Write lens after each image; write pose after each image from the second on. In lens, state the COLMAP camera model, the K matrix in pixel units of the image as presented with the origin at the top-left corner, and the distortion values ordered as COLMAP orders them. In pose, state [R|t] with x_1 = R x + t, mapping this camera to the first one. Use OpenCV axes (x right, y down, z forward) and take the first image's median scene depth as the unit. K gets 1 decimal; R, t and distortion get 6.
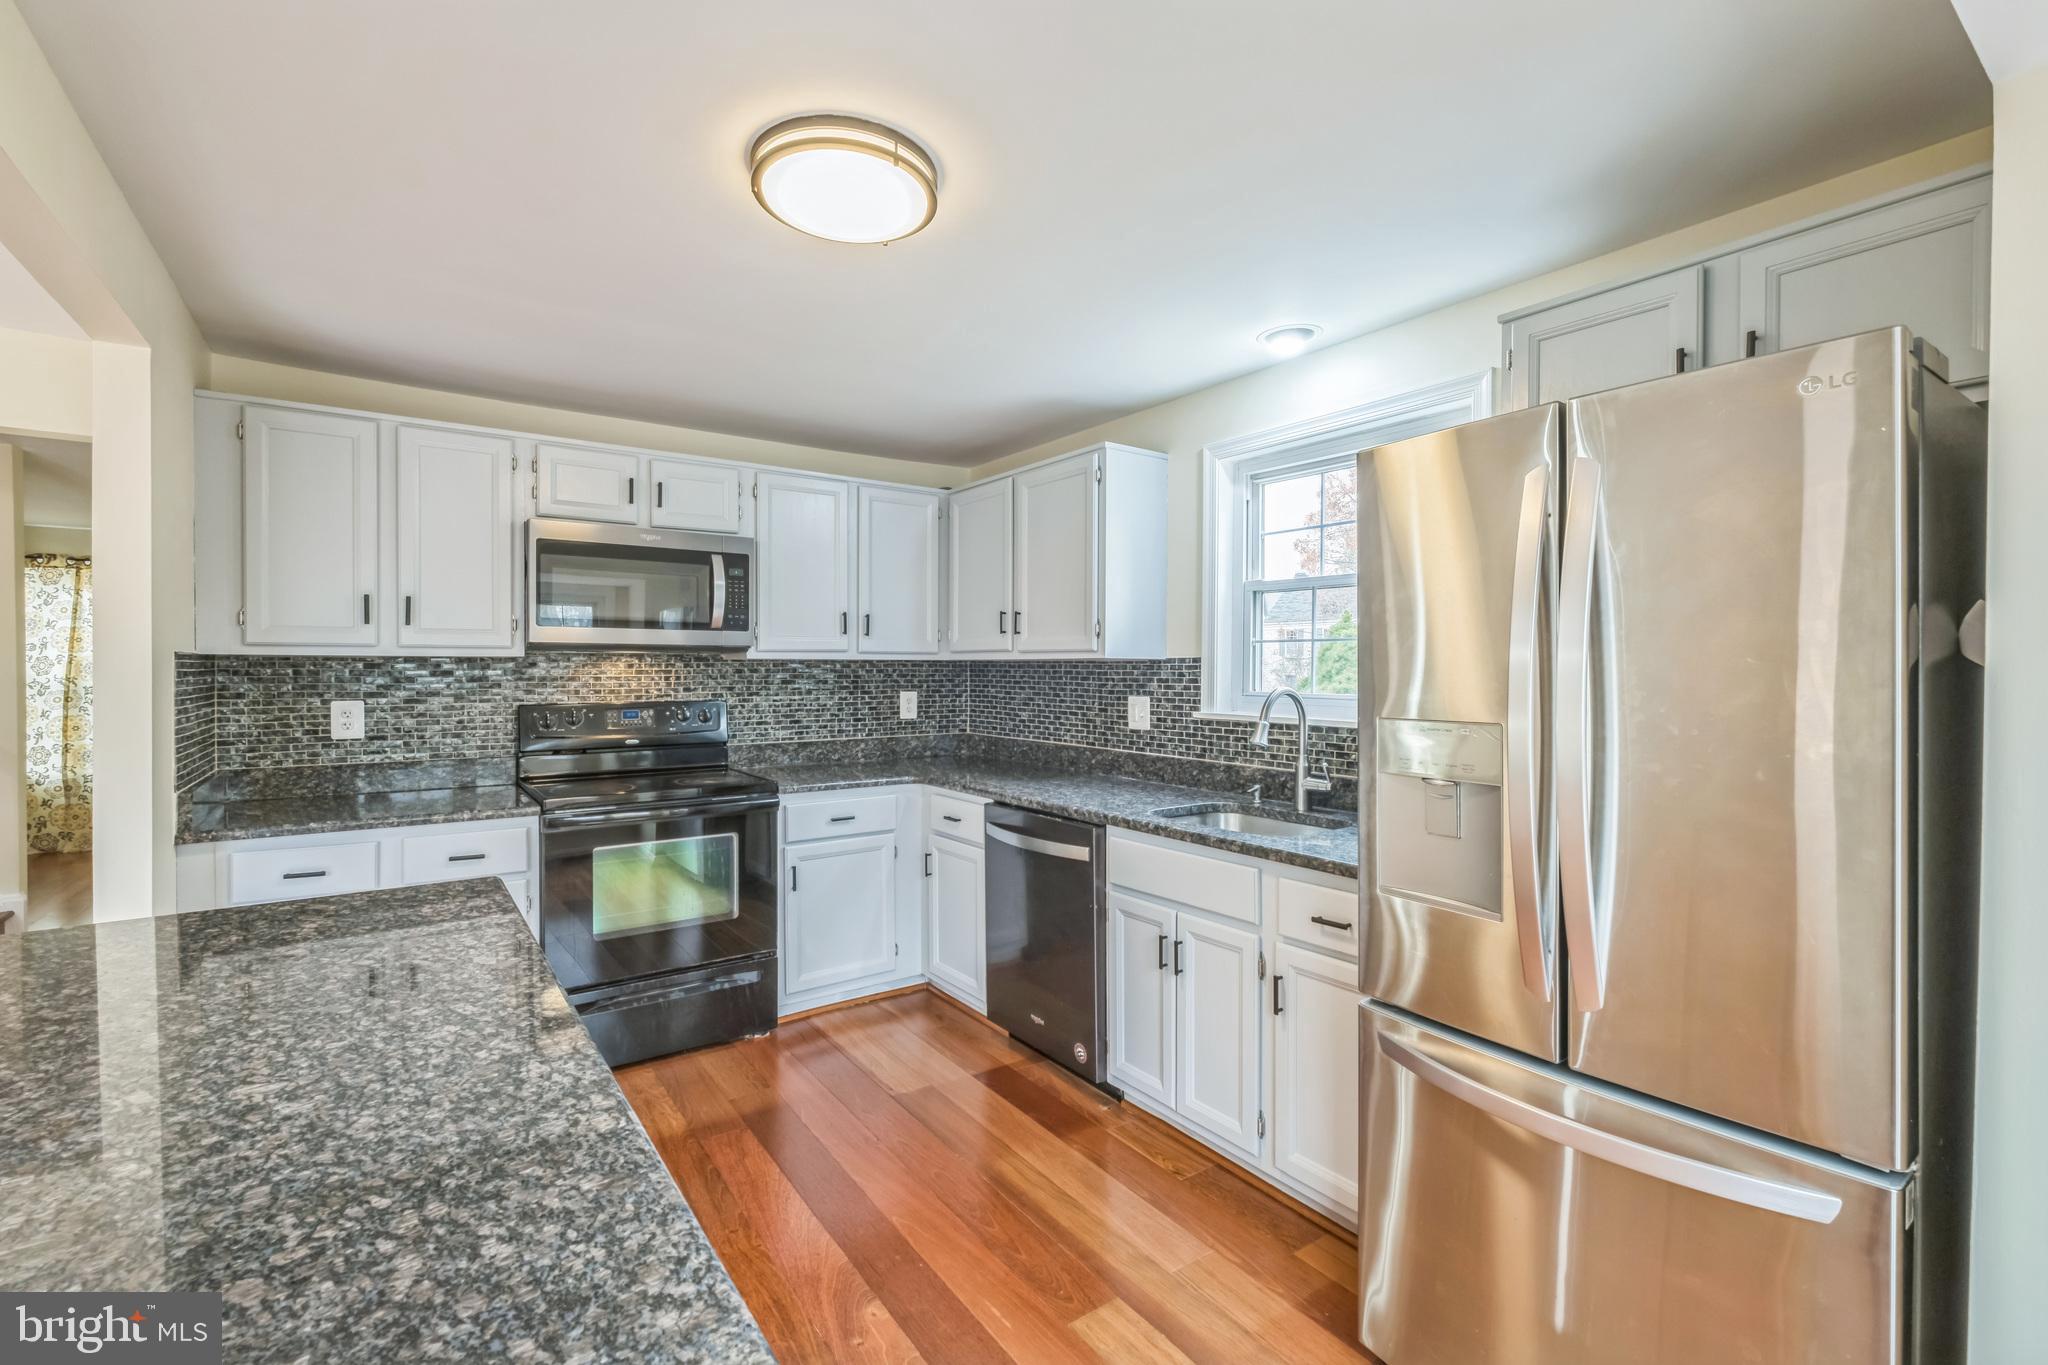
lens RADIAL K [[896.0, 0, 1010.7], [0, 896.0, 675.9], [0, 0, 1]] dist [-0.001329, -0.001172]
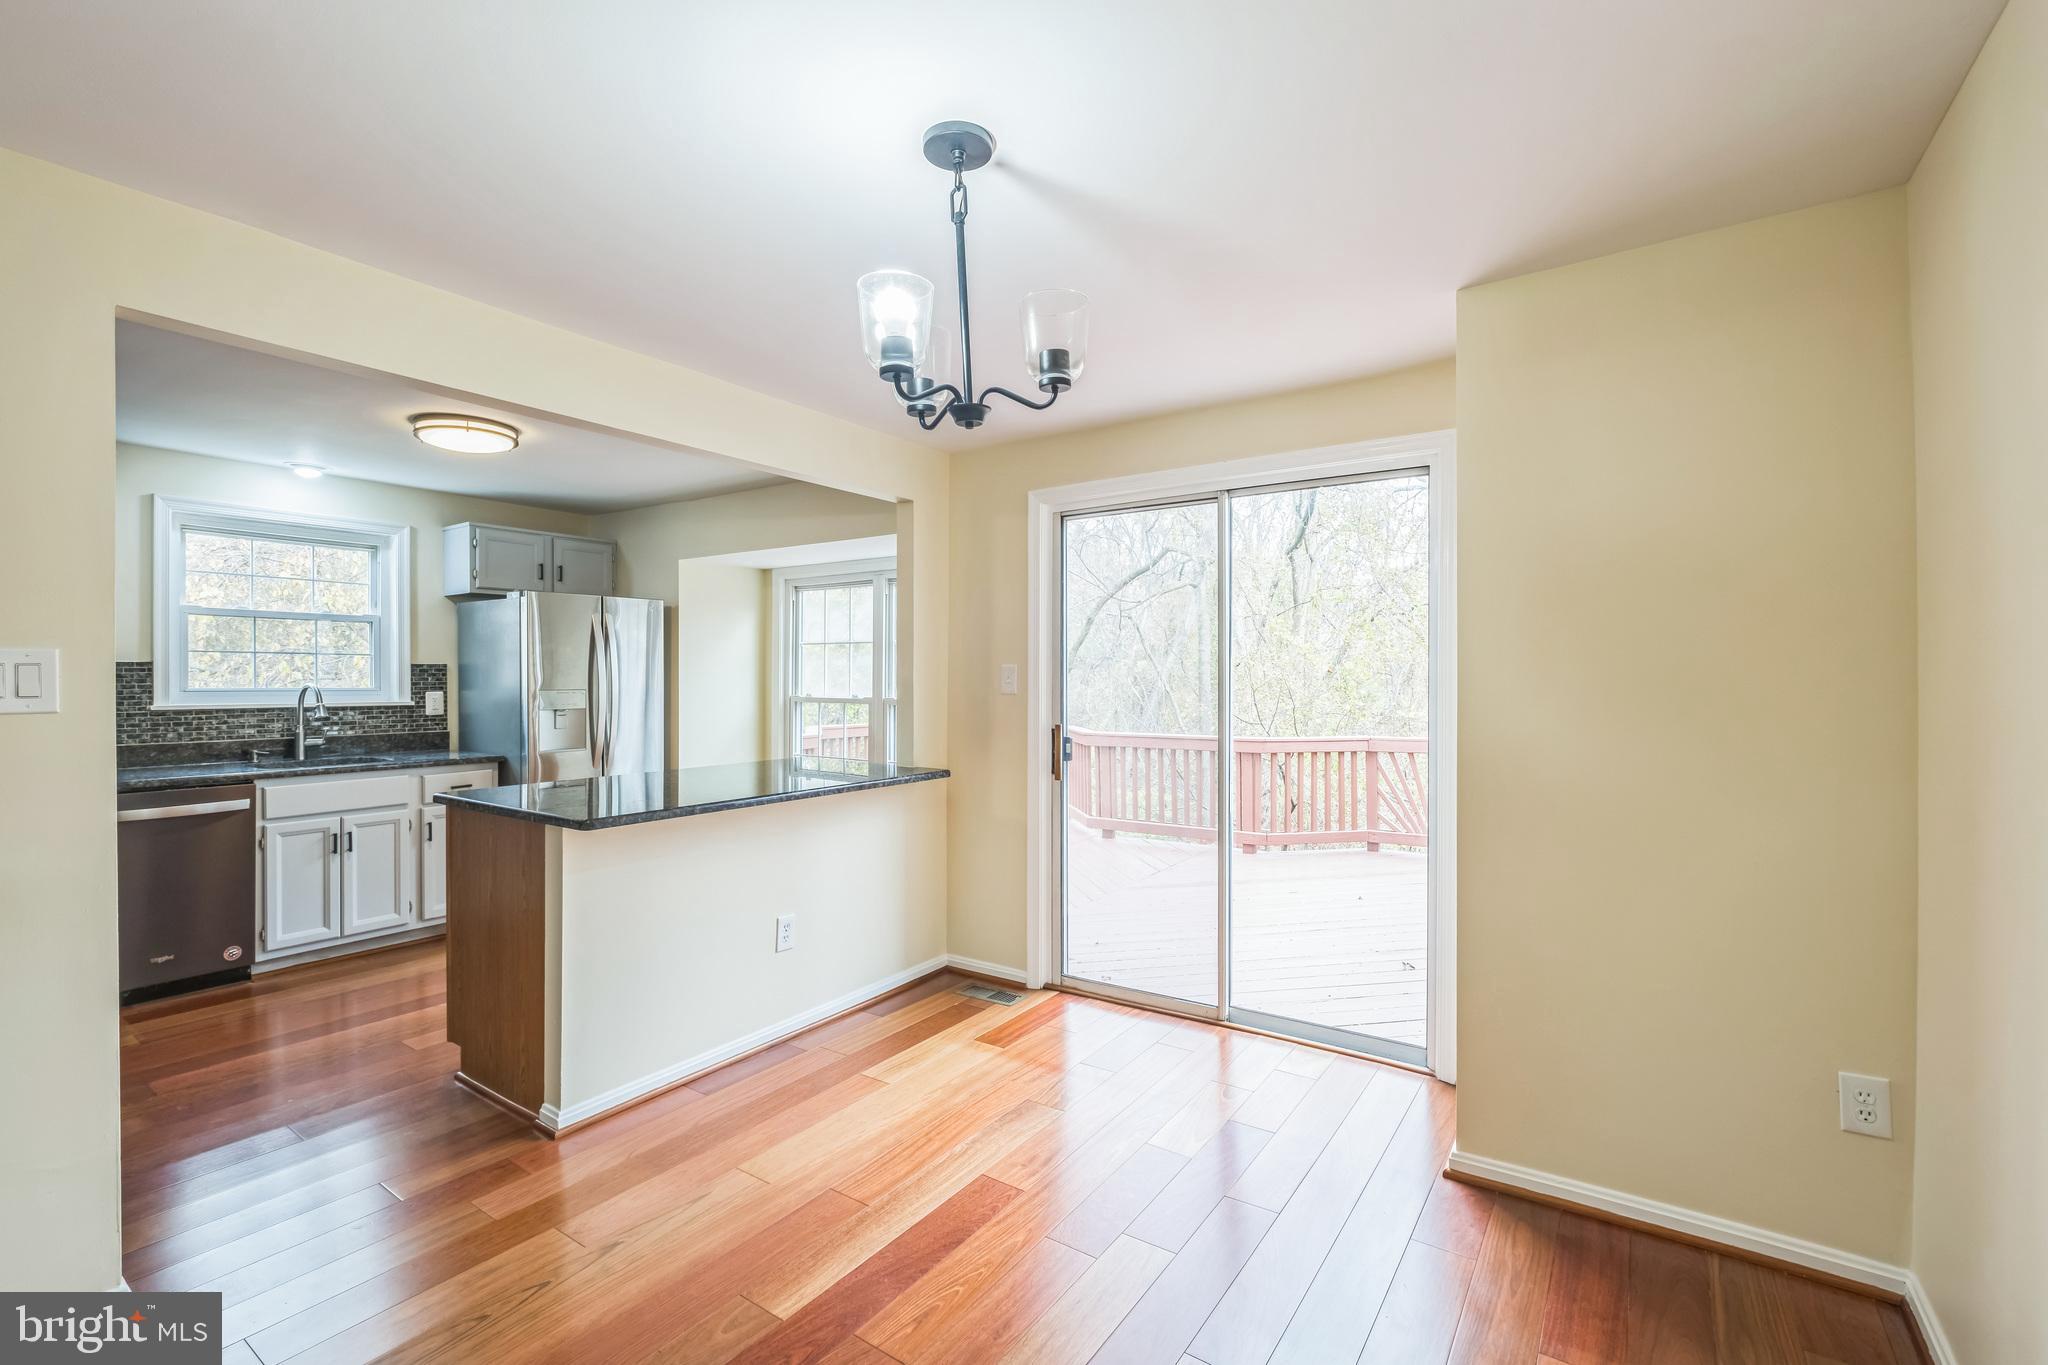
lens RADIAL K [[896.0, 0, 1020.5], [0, 896.0, 677.5], [0, 0, 1]] dist [-0.001329, -0.001172]
pose [[-0.348066, -0.006247, 0.937449, -1.384039], [0.006338, 0.999939, 0.009017, -0.002717], [-0.937449, 0.009080, -0.348005, 0.298062]]
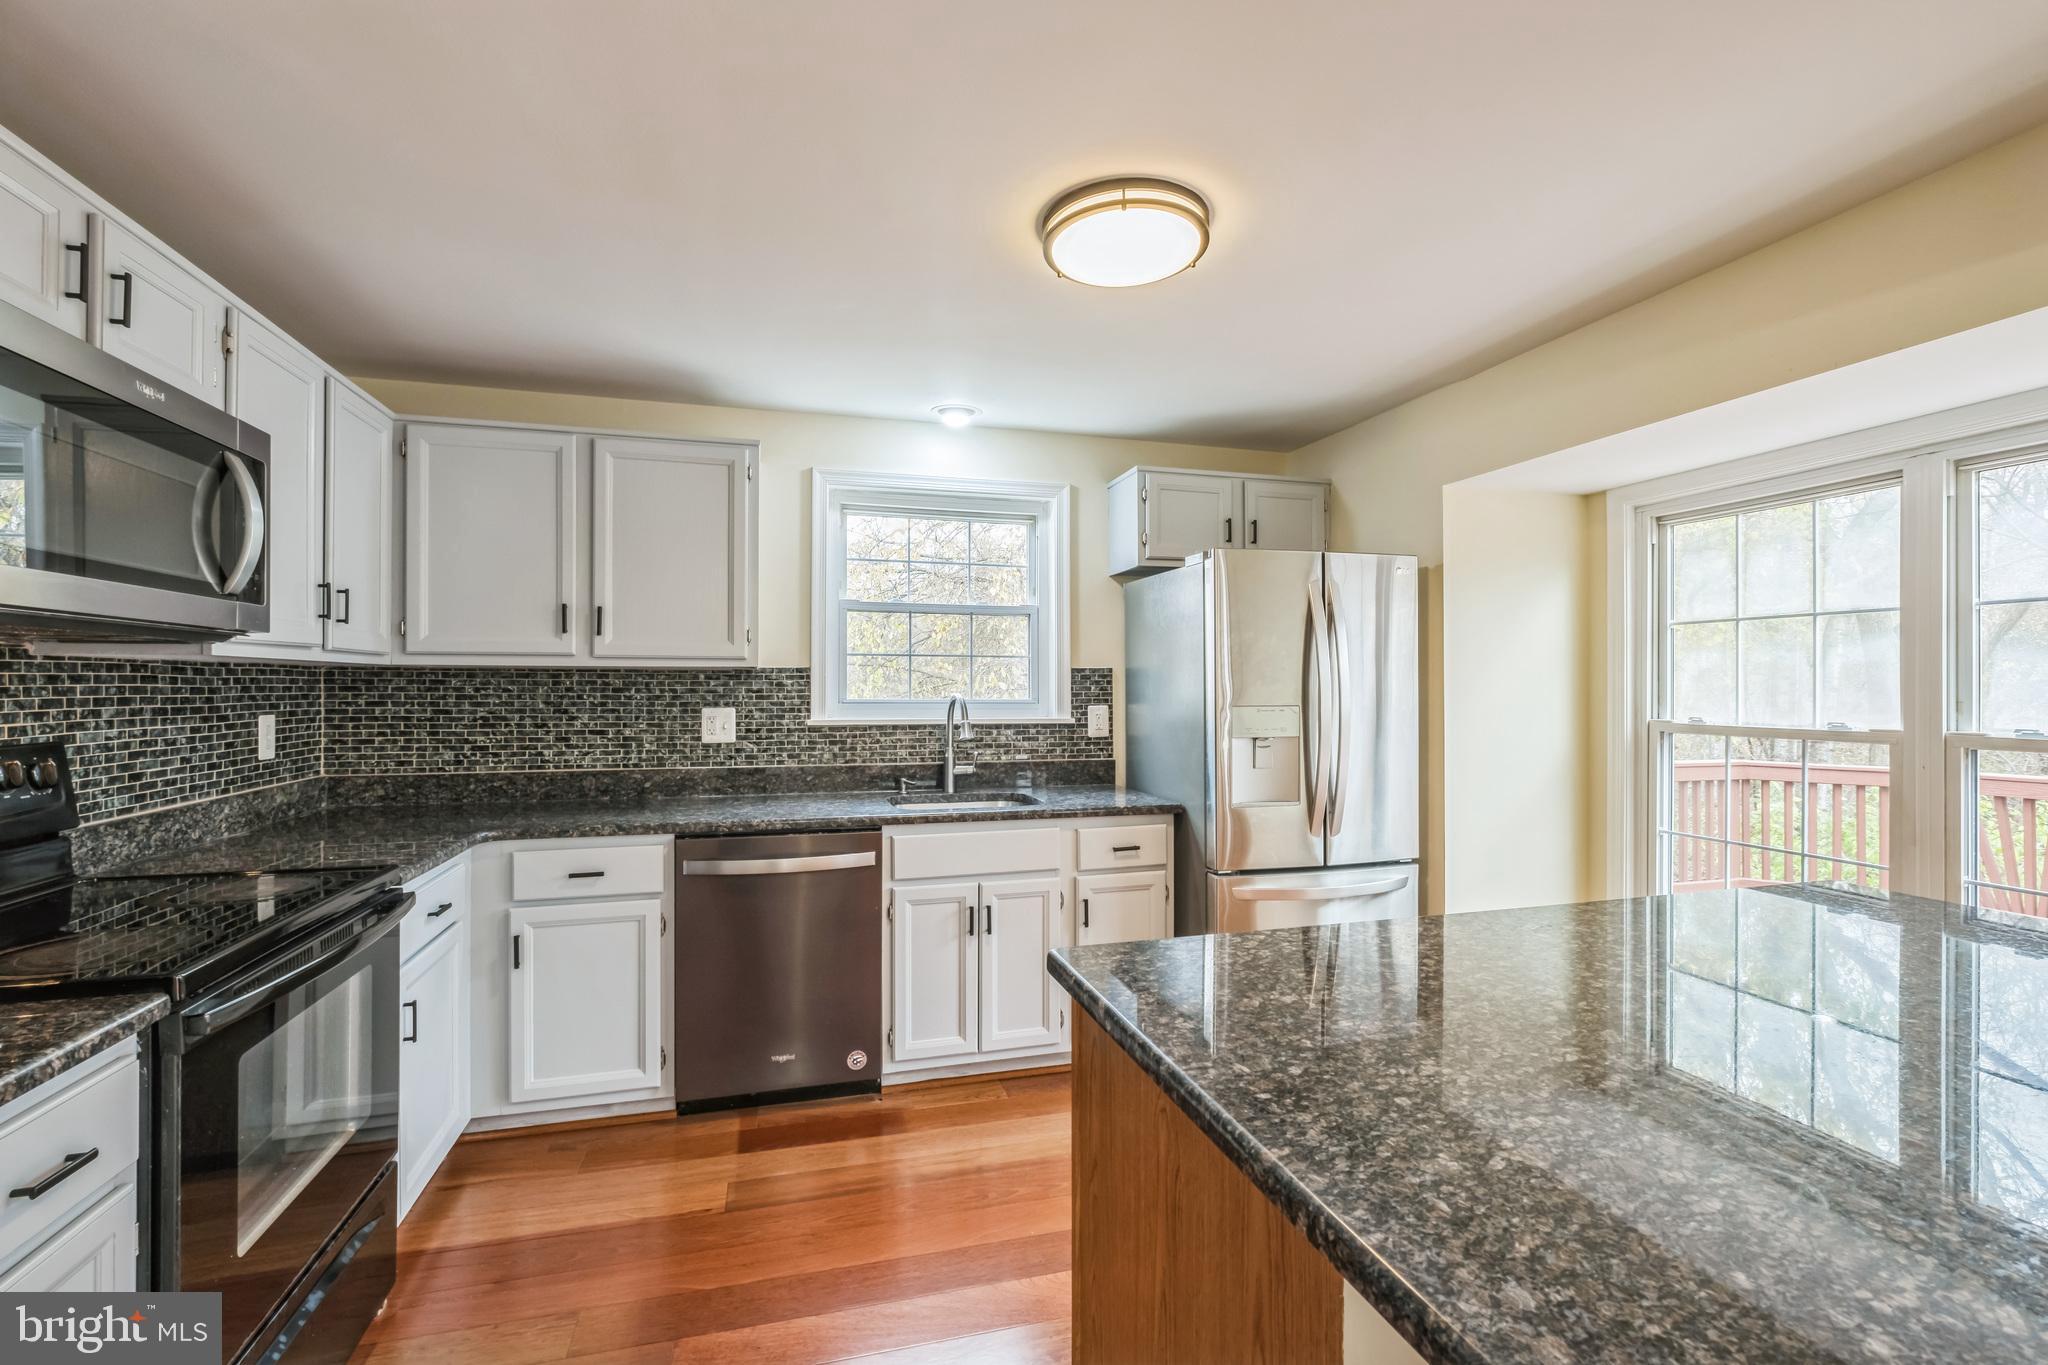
lens RADIAL K [[896.0, 0, 1018.6], [0, 896.0, 677.7], [0, 0, 1]] dist [-0.001329, -0.001172]
pose [[0.334633, 0.006051, 0.942329, -0.694794], [0.009442, 0.999908, -0.009774, 0.003800], [-0.942301, 0.012168, 0.334545, 0.421023]]
